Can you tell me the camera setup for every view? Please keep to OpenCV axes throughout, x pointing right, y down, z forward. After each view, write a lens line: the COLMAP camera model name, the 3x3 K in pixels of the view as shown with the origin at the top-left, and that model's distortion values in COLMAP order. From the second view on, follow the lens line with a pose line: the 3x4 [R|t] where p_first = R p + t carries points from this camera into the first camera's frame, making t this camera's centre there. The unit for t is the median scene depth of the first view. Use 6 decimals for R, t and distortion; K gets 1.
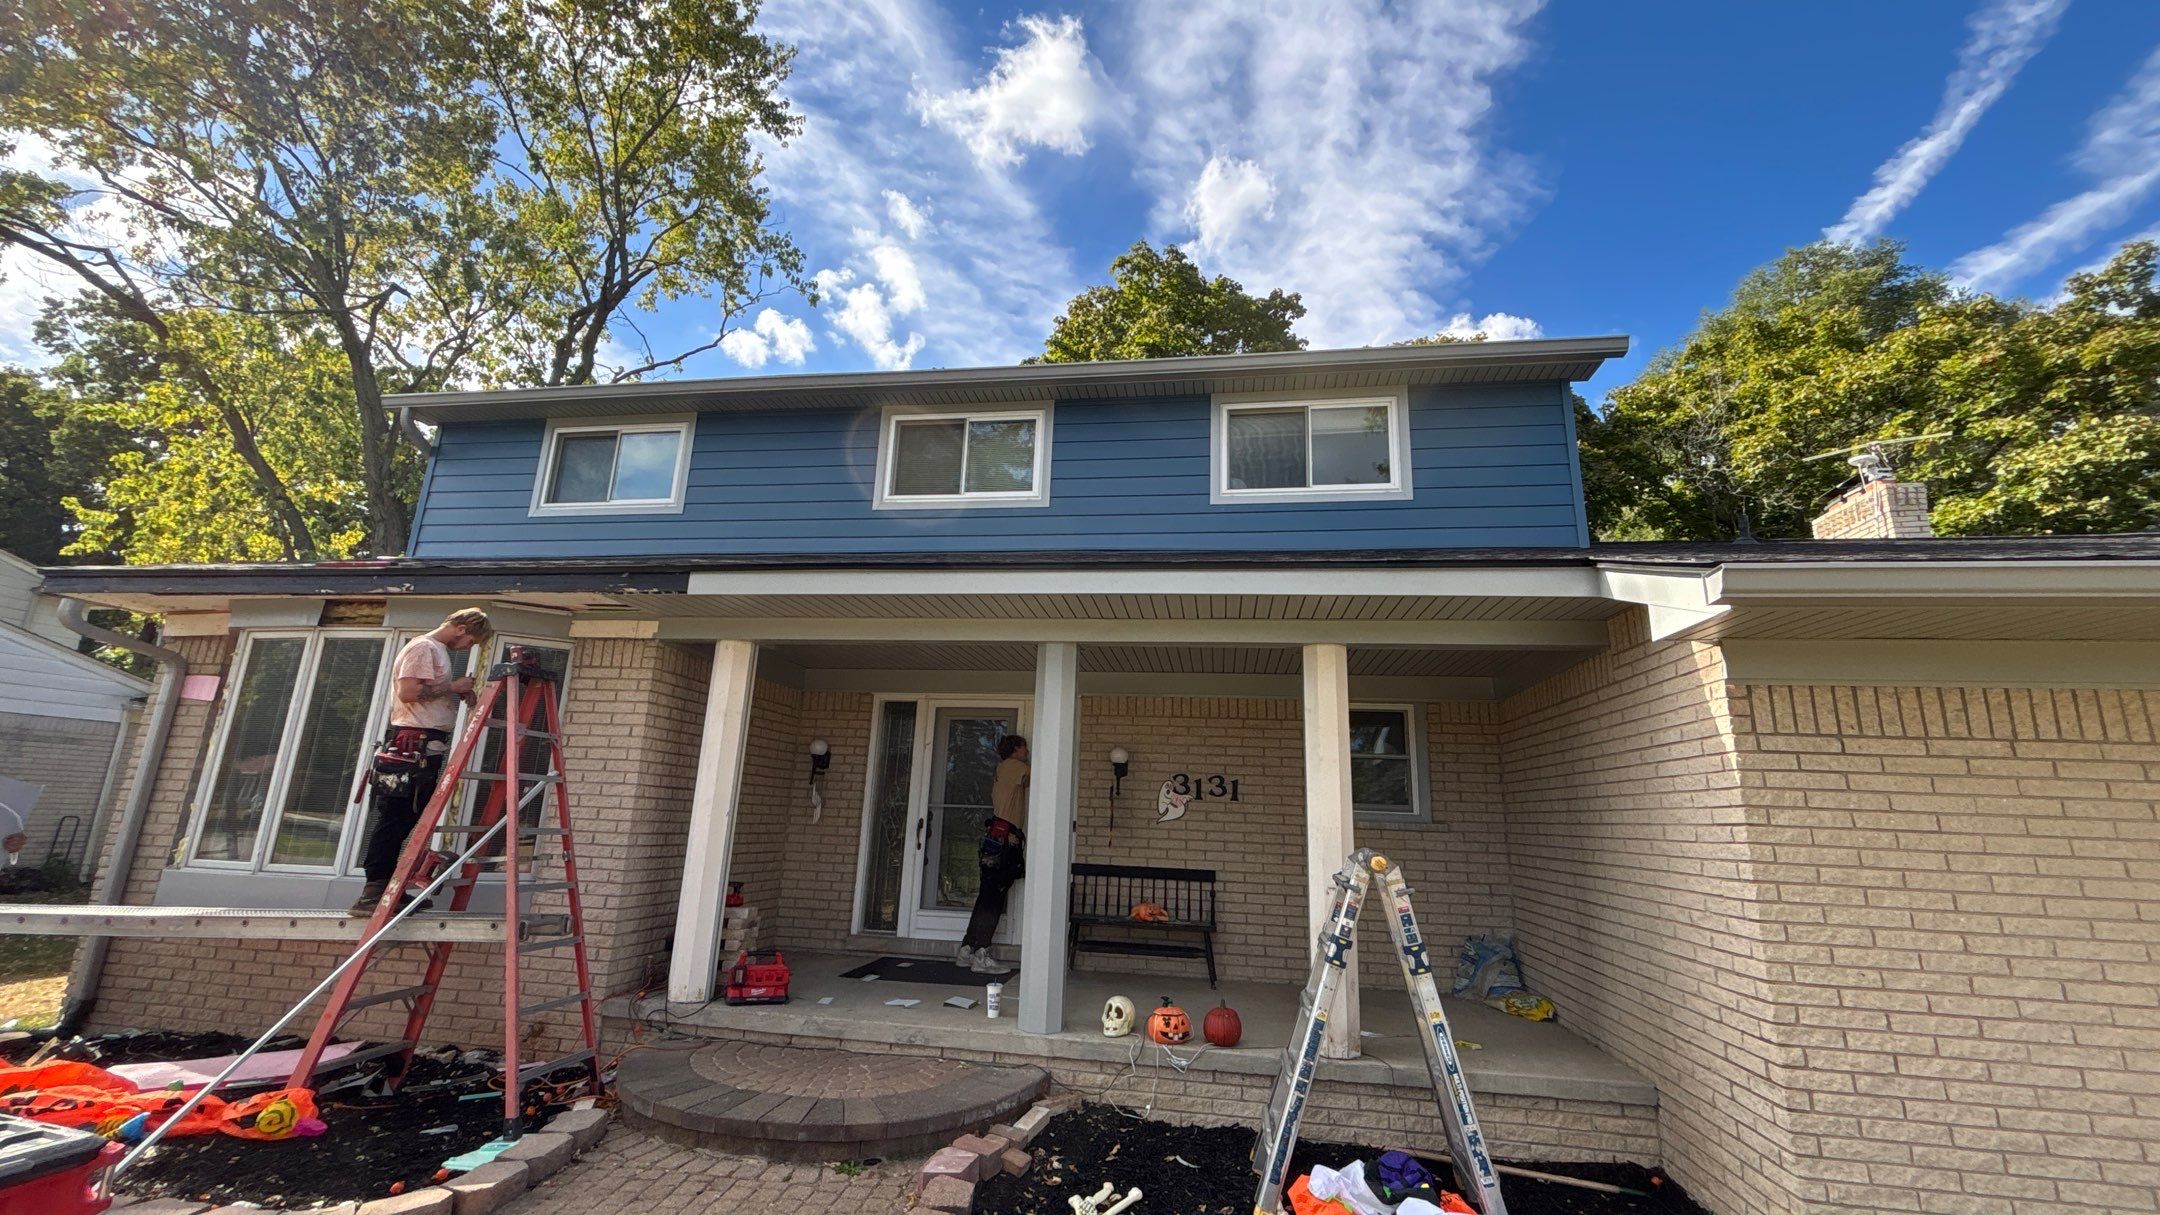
lens RADIAL K [[810.1, 0, 1092.3], [0, 810.1, 613.4], [0, 0, 1]] dist [-0.007641, 0.000048]
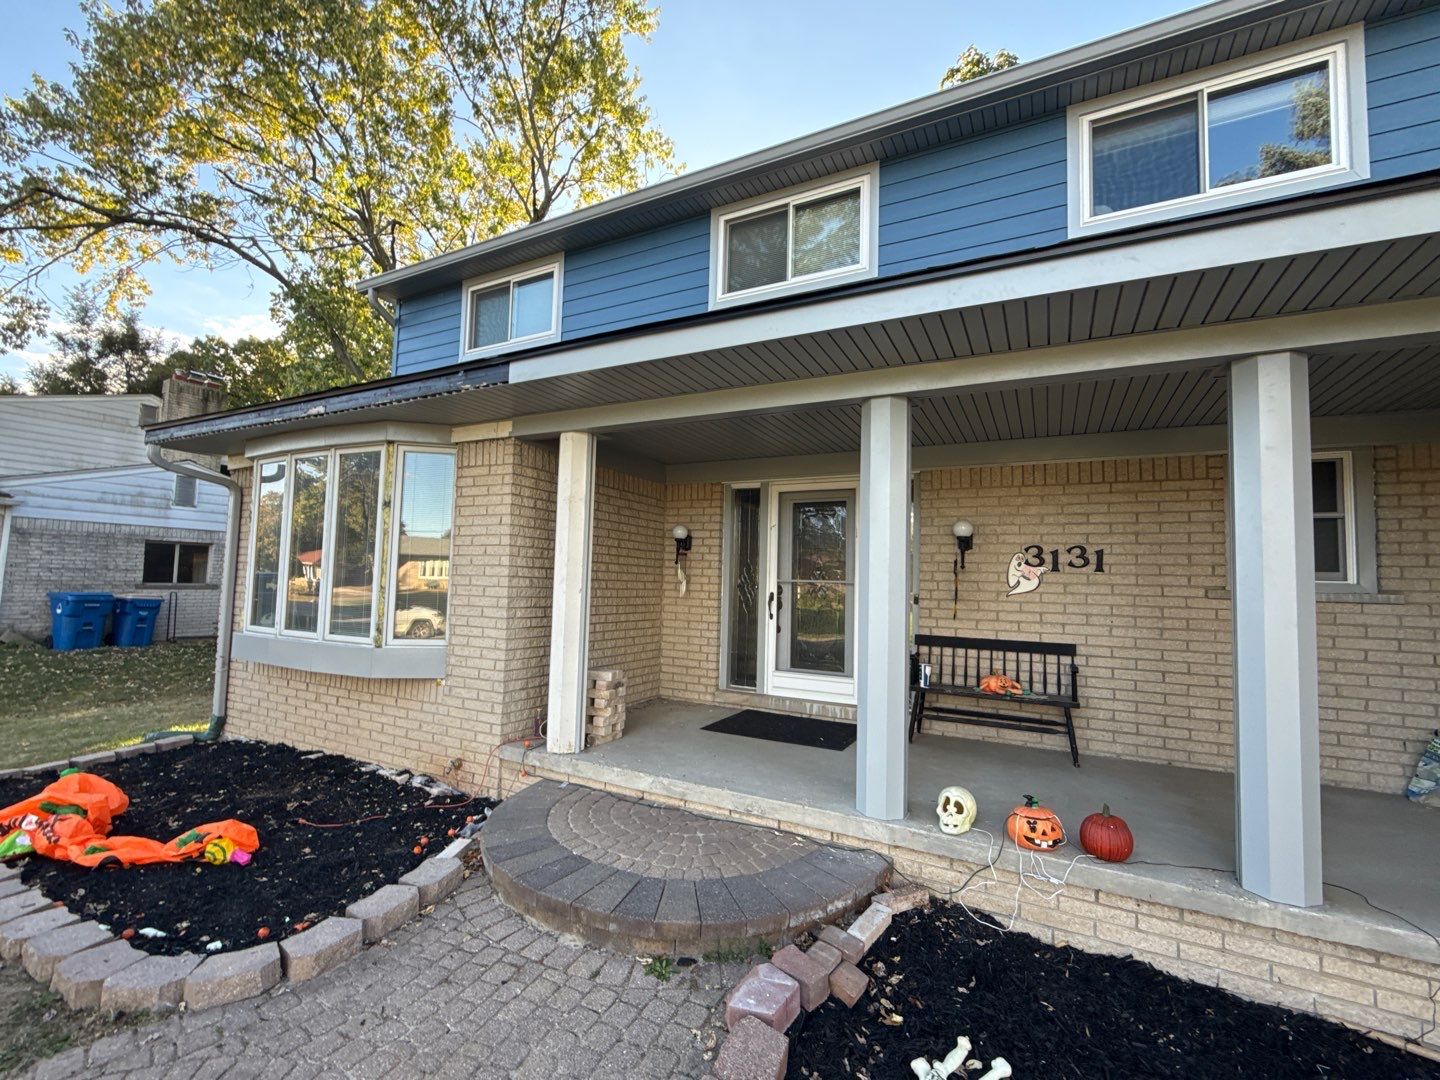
lens RADIAL K [[617.5, 0, 720.0], [0, 617.5, 540.0], [0, 0, 1]] dist [0.001958, 0.000163]
pose [[0.941764, -0.032042, -0.334744, 0.006673], [0.088120, 0.984179, 0.153710, 0.052289], [0.324523, -0.174257, 0.929688, 0.225075]]
